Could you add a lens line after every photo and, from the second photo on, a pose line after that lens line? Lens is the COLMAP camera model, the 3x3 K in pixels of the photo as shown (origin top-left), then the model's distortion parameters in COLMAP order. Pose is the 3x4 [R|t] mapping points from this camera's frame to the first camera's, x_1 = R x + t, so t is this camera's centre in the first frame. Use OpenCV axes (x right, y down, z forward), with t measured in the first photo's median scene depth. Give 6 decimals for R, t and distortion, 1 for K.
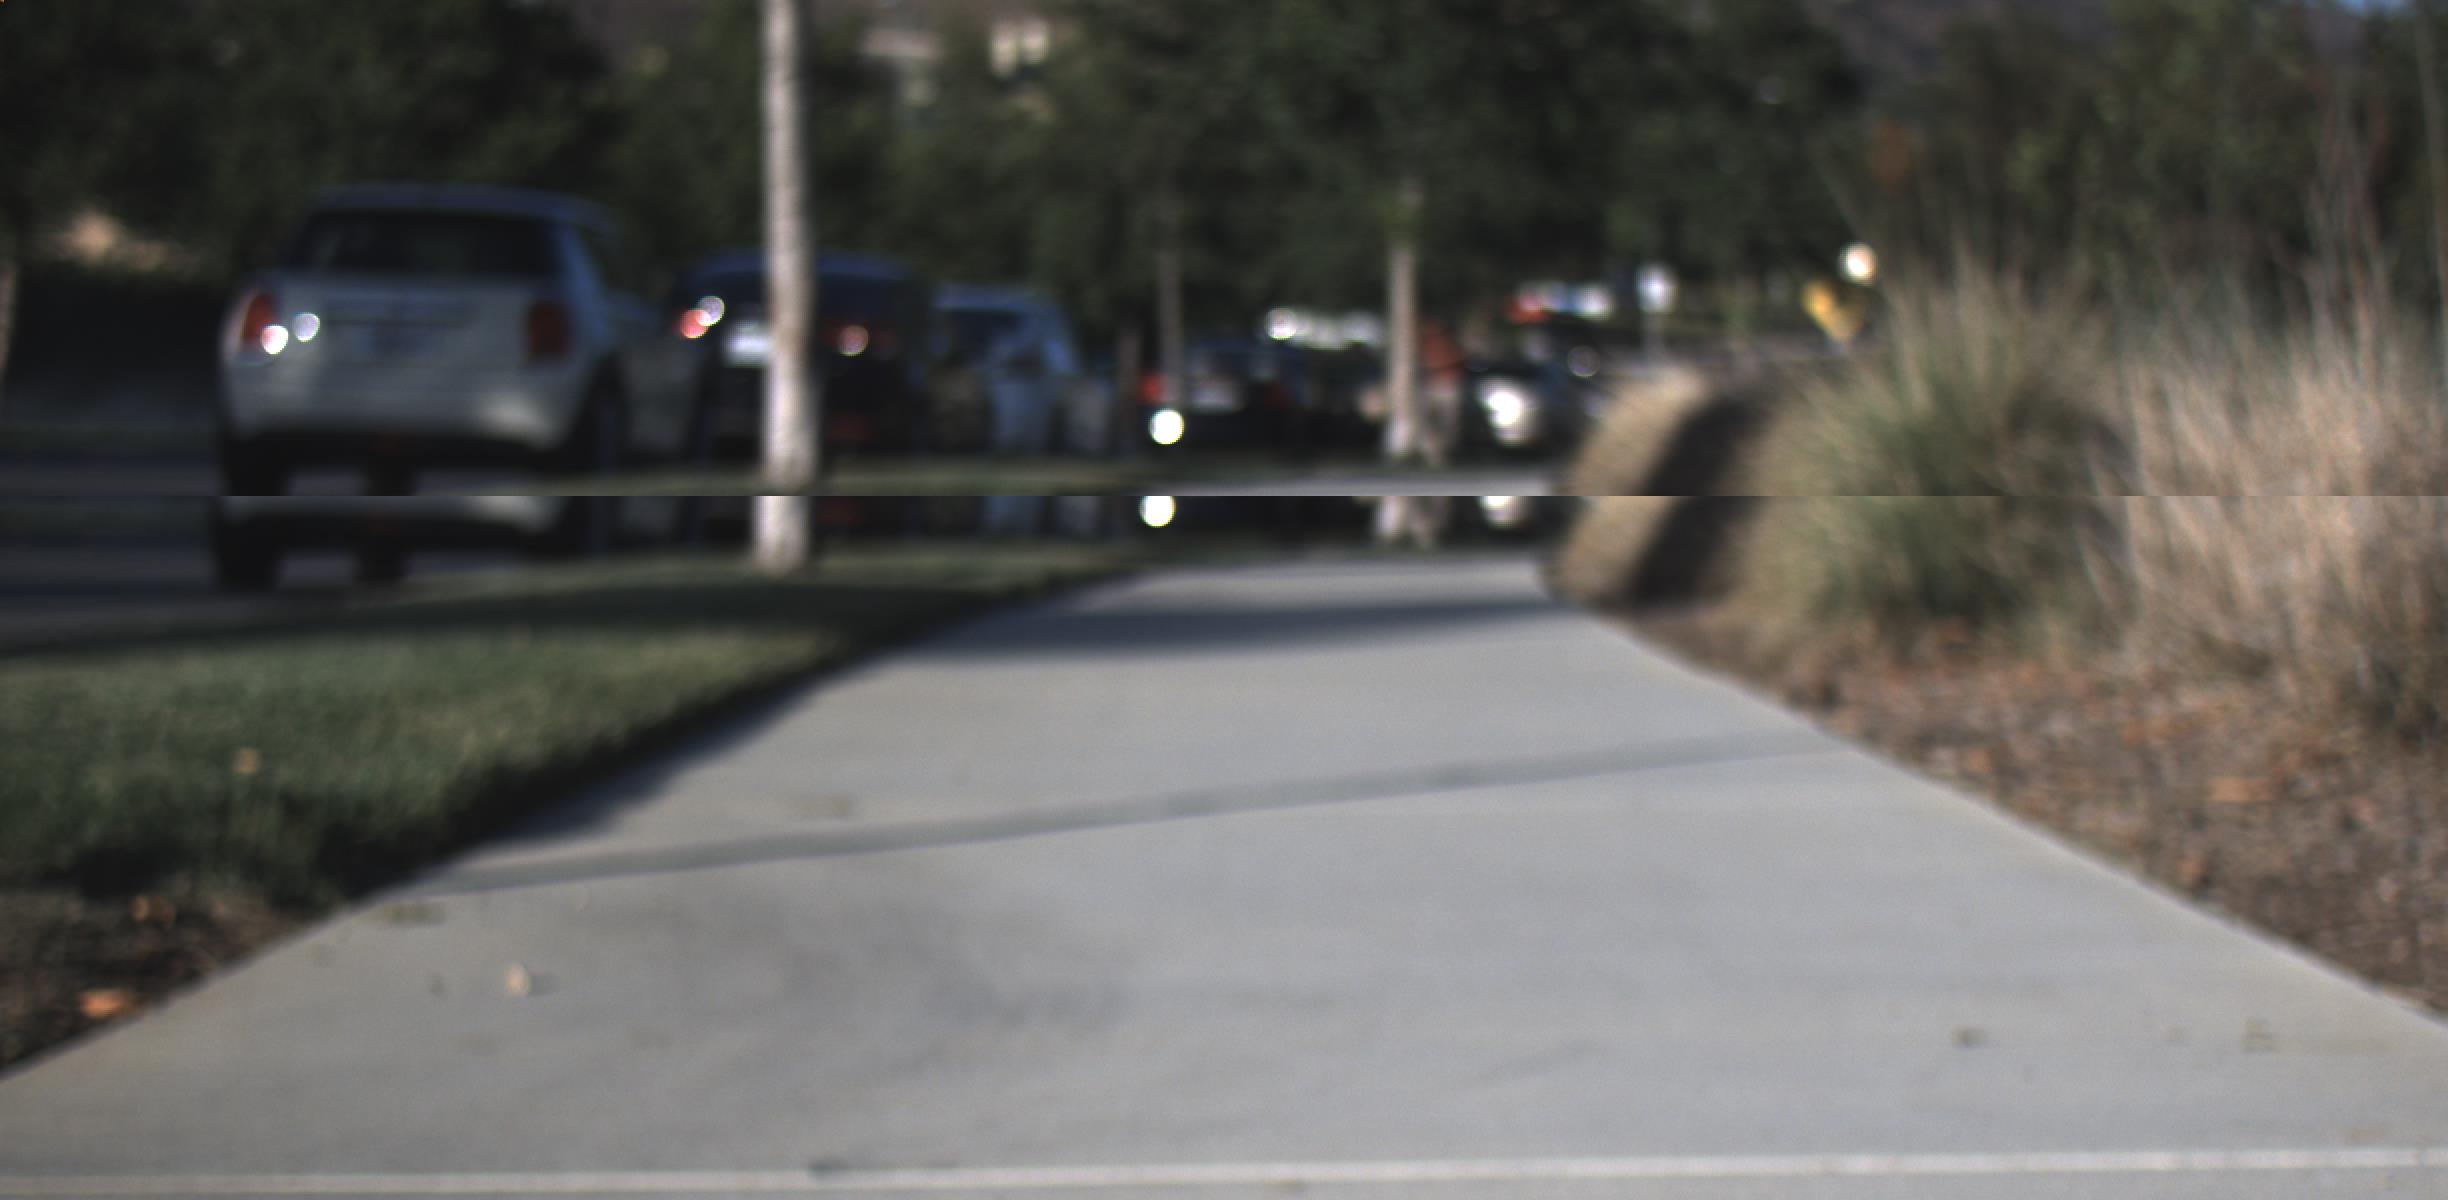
lens RADIAL K [[9508.6, 0, 1221.8], [0, 9508.6, 621.8], [0, 0, 1]] dist [0.823453, 0.000000]
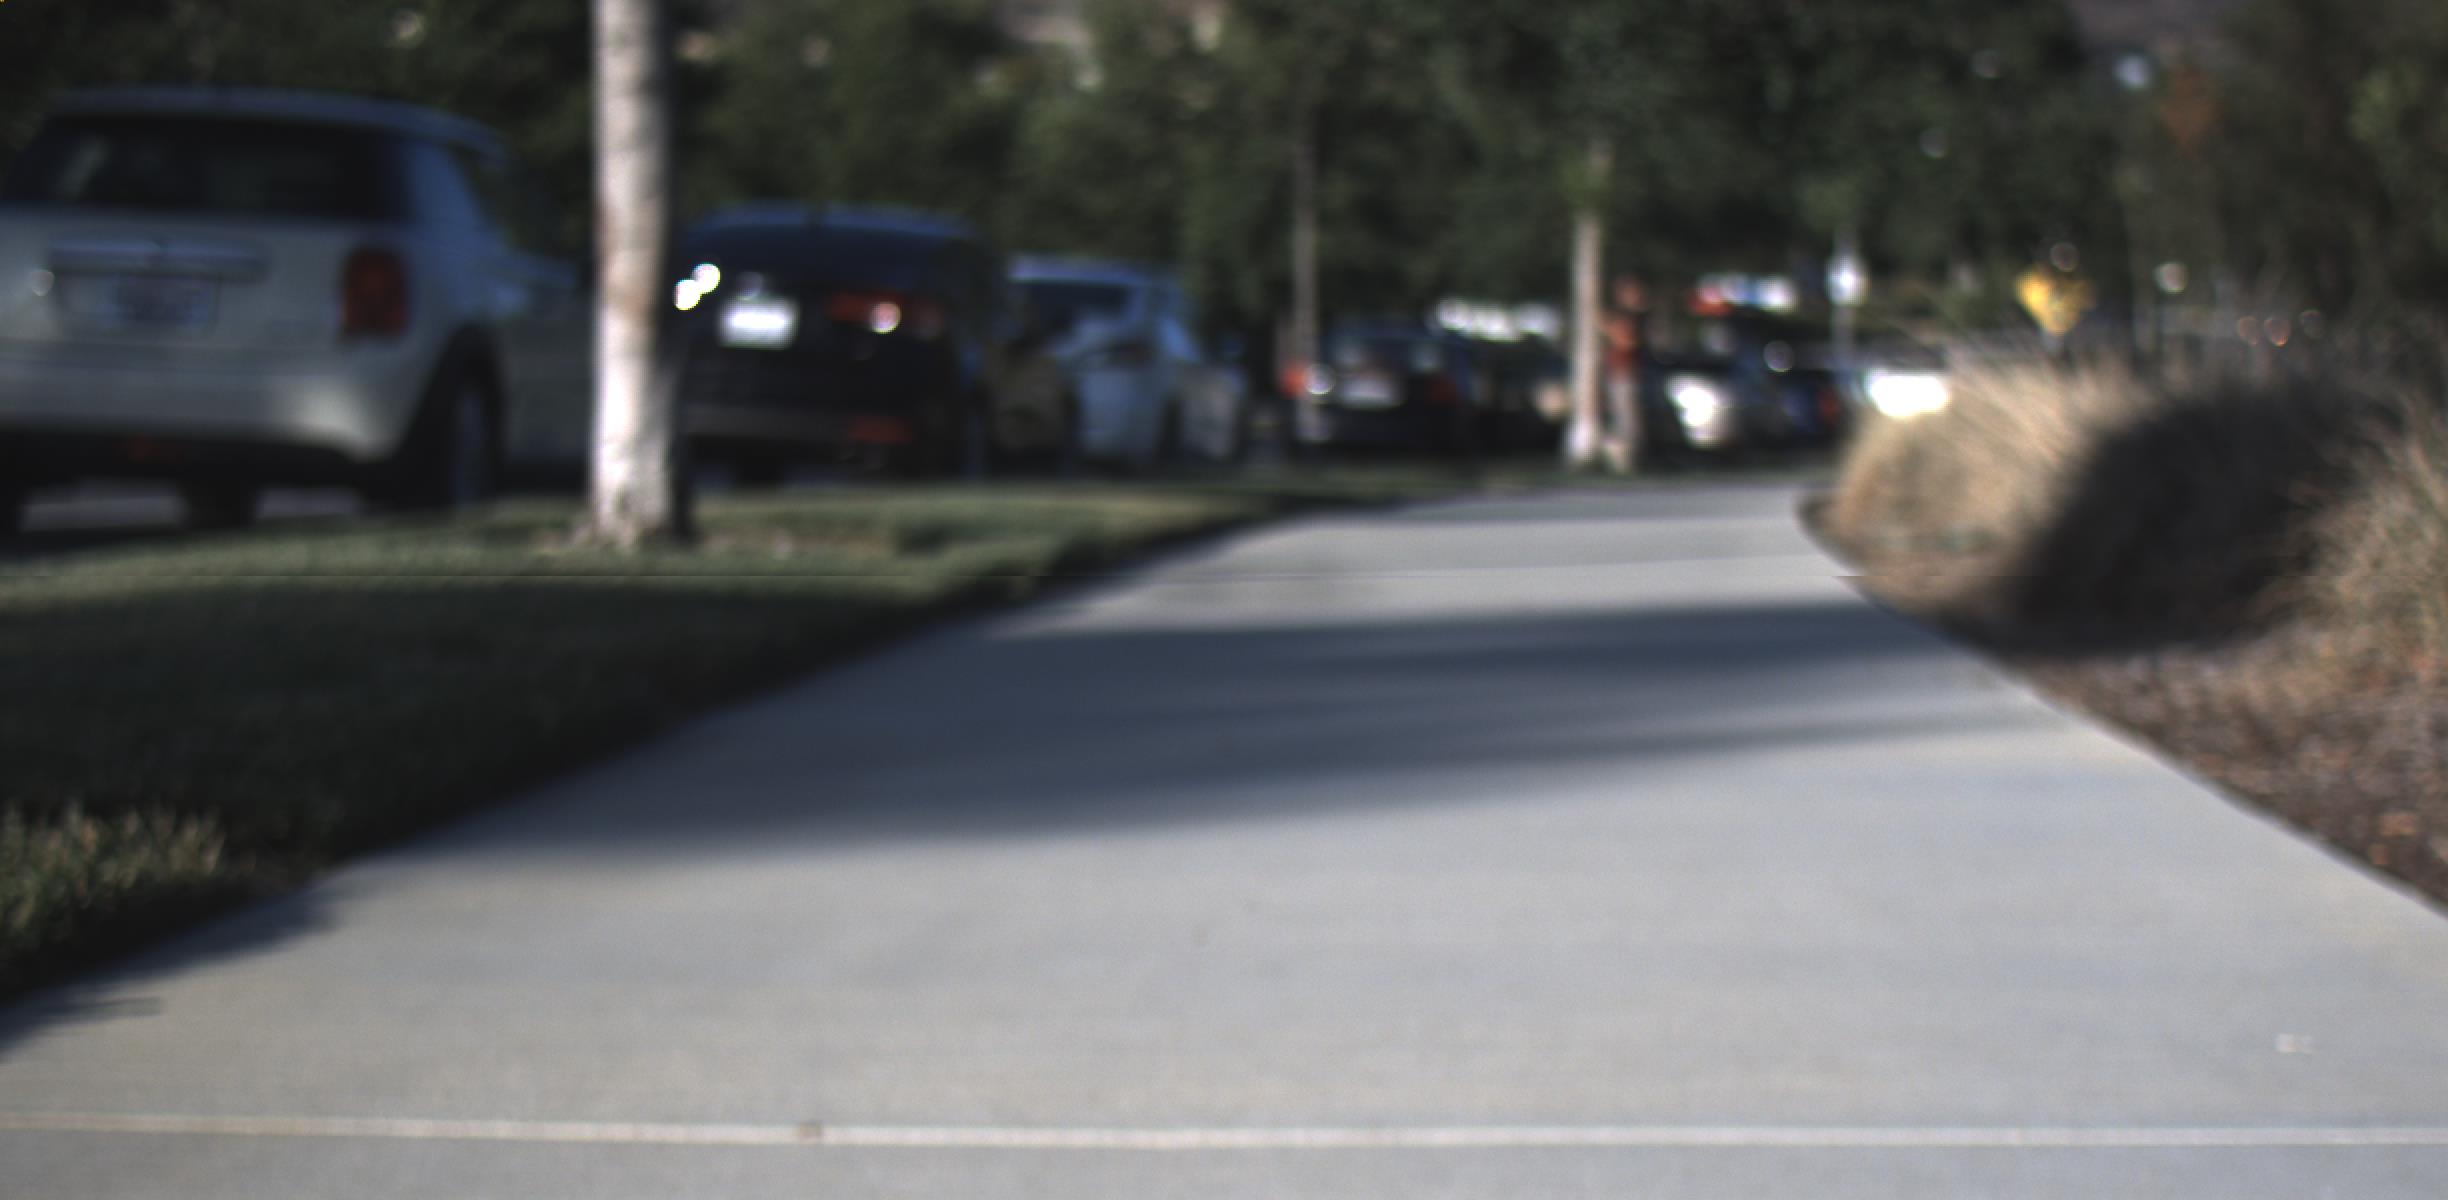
lens RADIAL K [[9508.6, 0, 1236.2], [0, 9508.6, 598.4], [0, 0, 1]] dist [0.823453, 0.000000]
pose [[0.999826, 0.008924, -0.016353, 0.001406], [-0.008950, 0.999959, -0.001506, -0.003161], [0.016339, 0.001652, 0.999865, 0.124826]]
